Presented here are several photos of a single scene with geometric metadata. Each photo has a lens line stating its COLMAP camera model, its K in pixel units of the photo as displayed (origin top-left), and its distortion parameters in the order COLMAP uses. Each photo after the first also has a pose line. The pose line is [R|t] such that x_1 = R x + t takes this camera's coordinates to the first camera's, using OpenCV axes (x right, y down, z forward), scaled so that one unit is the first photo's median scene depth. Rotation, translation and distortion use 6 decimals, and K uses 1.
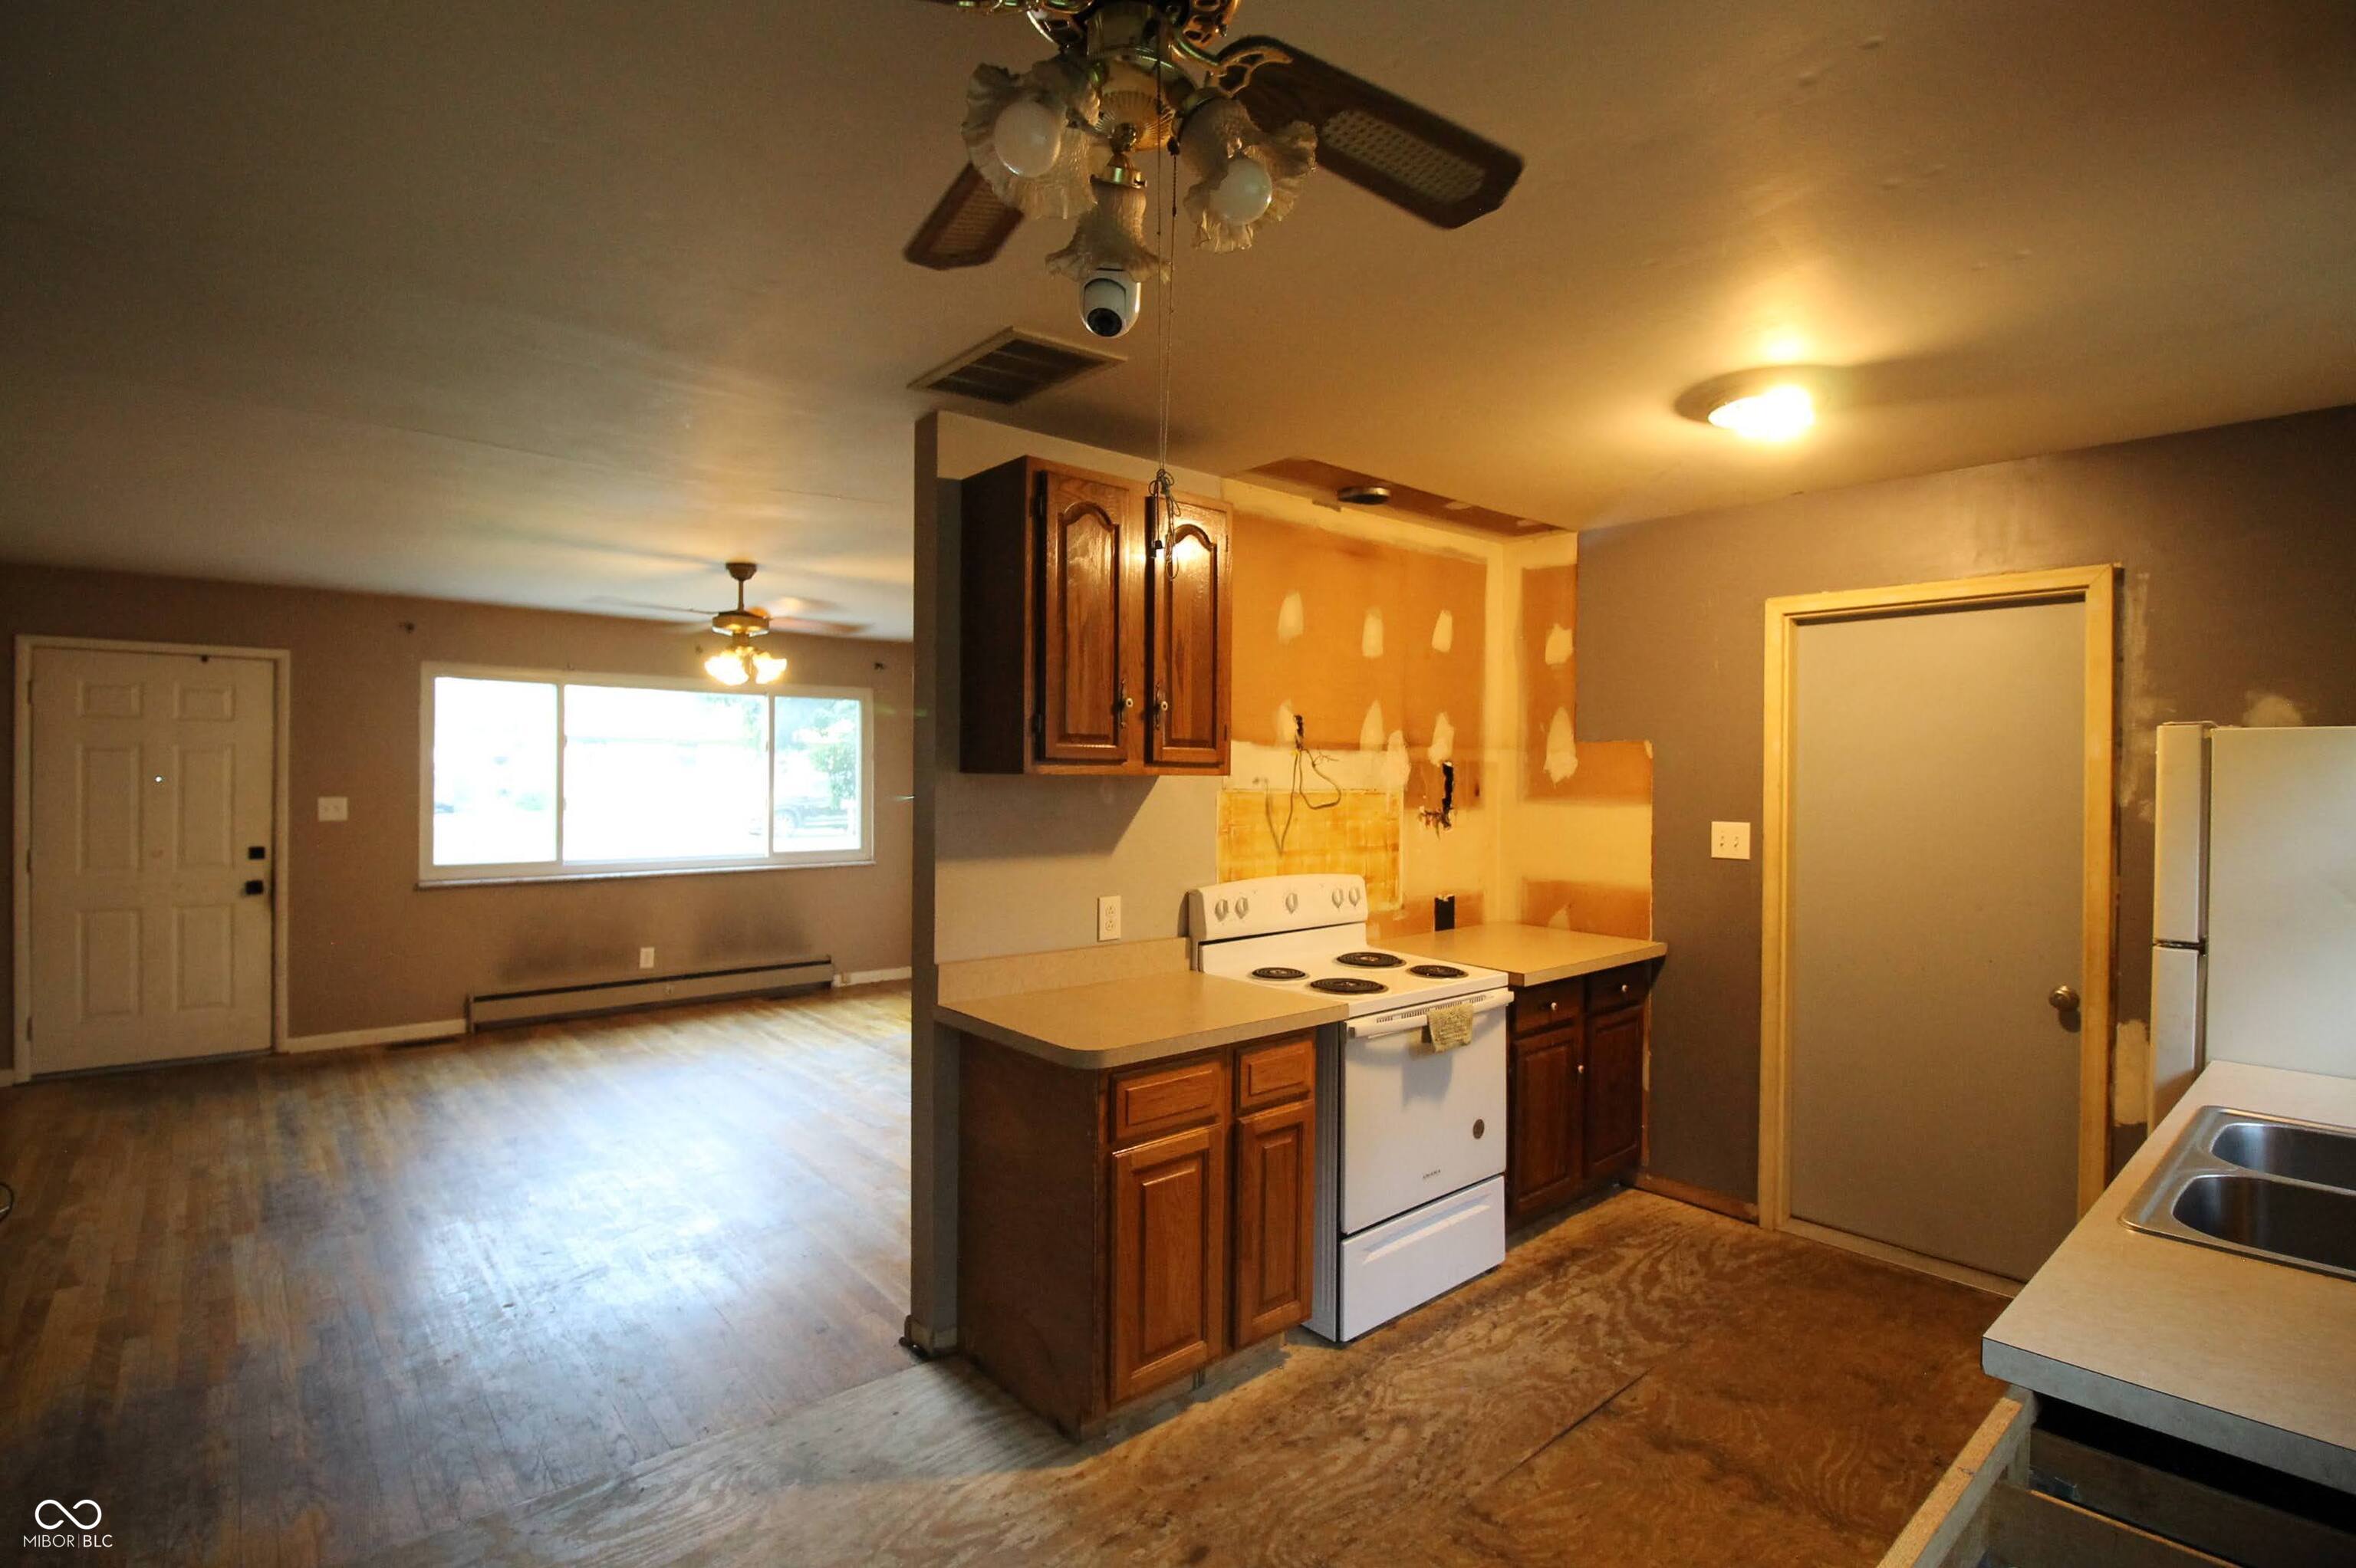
lens RADIAL K [[1106.8, 0, 1182.1], [0, 1106.8, 779.5], [0, 0, 1]] dist [0.001955, -0.014179]
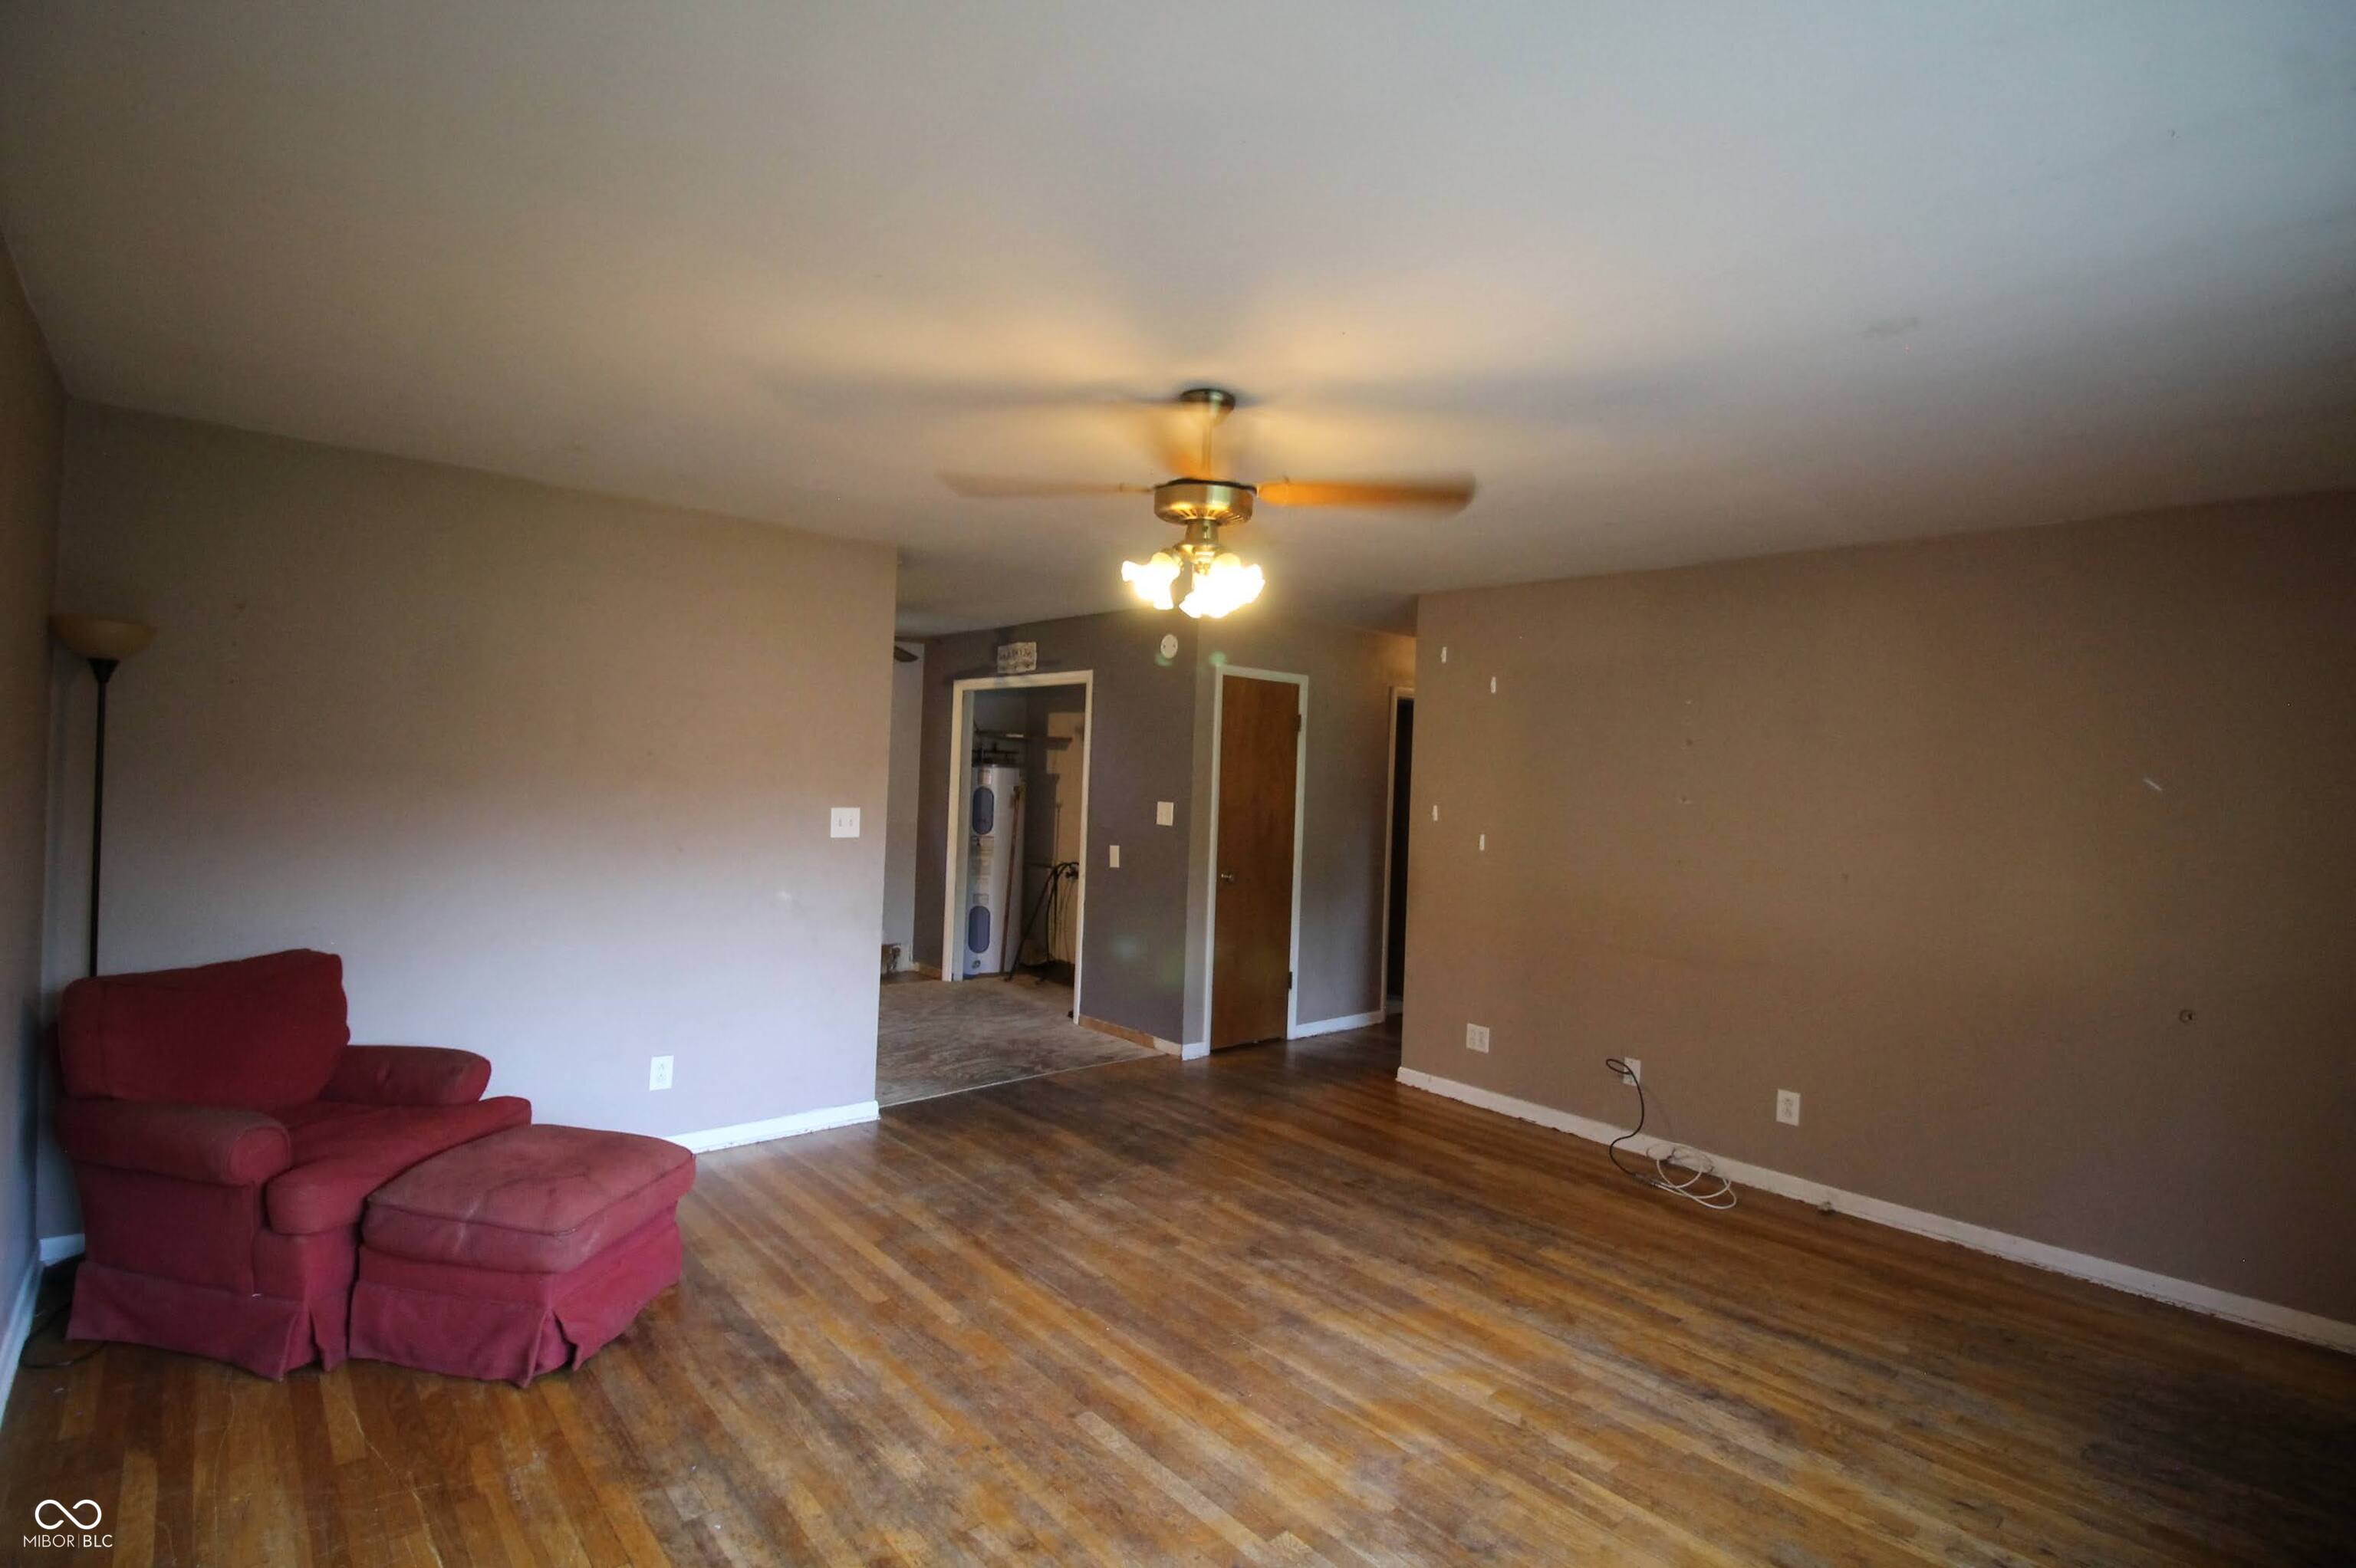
lens RADIAL K [[1106.8, 0, 1182.1], [0, 1106.8, 779.5], [0, 0, 1]] dist [0.001955, -0.014179]
pose [[-0.998807, -0.048634, -0.004362, -0.346208], [-0.048662, 0.998794, 0.006541, -0.007278], [0.004039, 0.006746, -0.999969, 1.366028]]
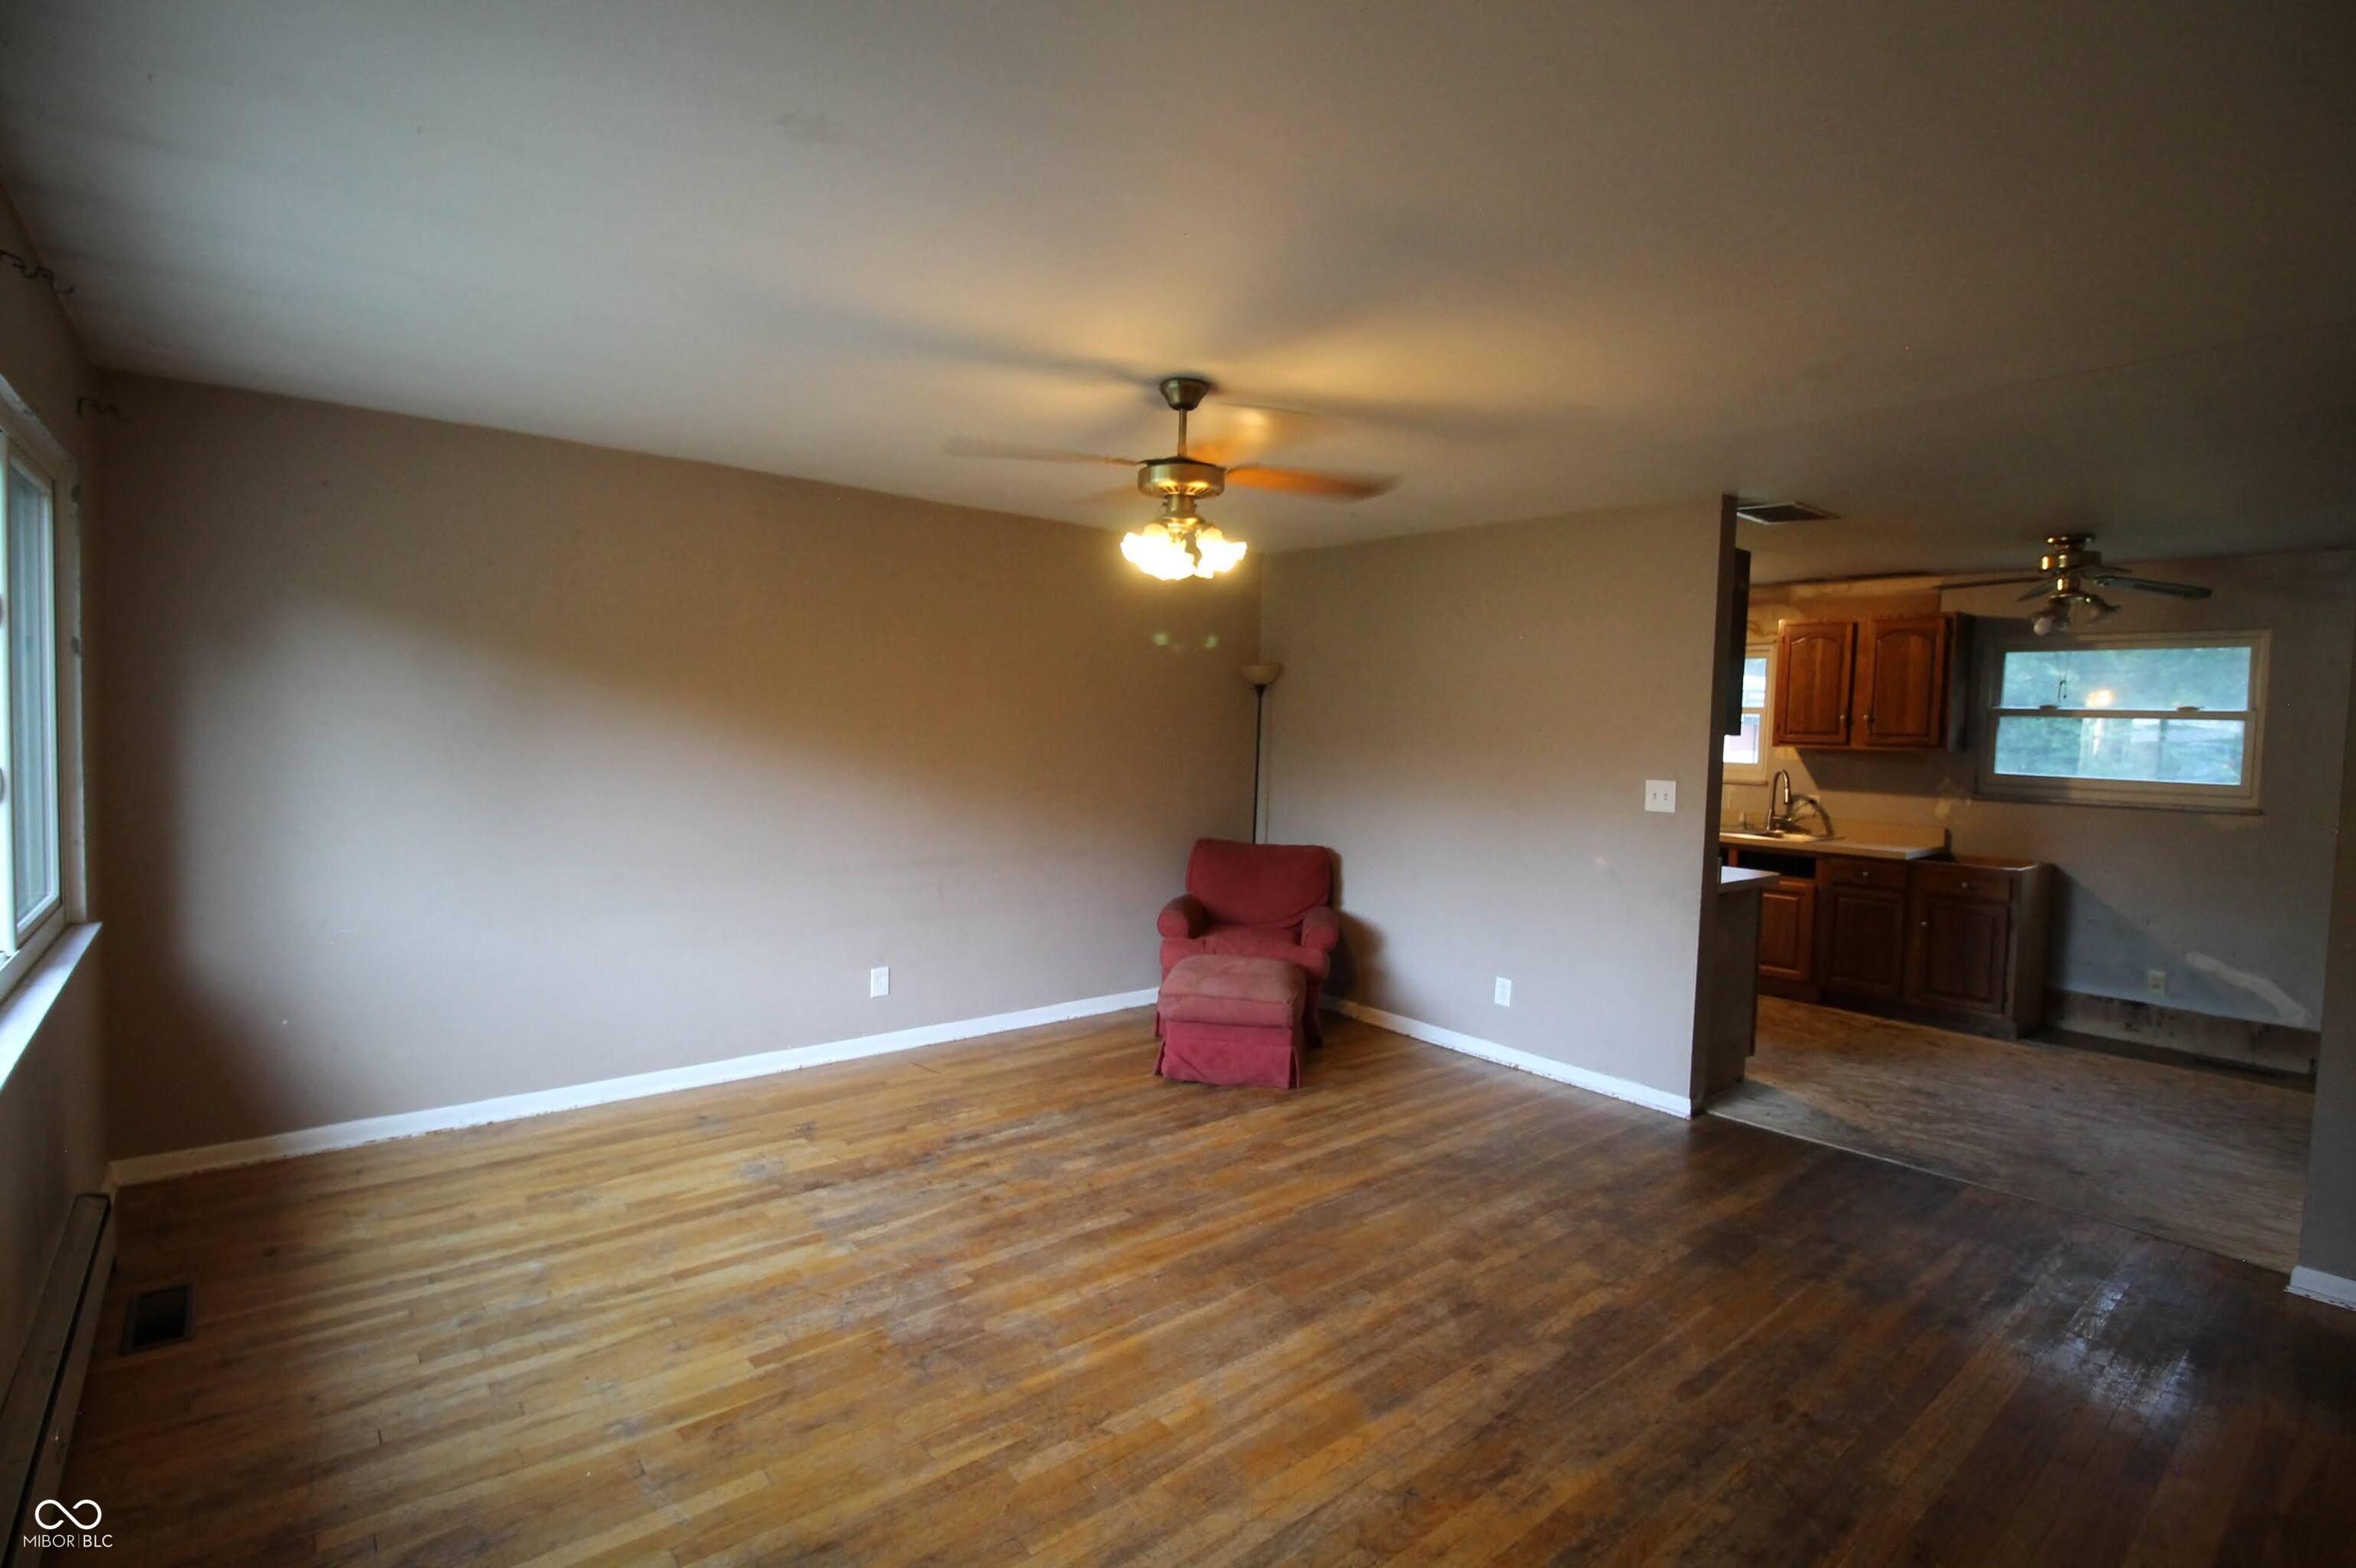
lens RADIAL K [[1106.8, 0, 1182.1], [0, 1106.8, 779.5], [0, 0, 1]] dist [0.001955, -0.014179]
pose [[0.026027, -0.061945, 0.997740, -0.902981], [-0.024676, 0.997734, 0.062588, -0.011118], [-0.999357, -0.026249, 0.024439, 0.869393]]
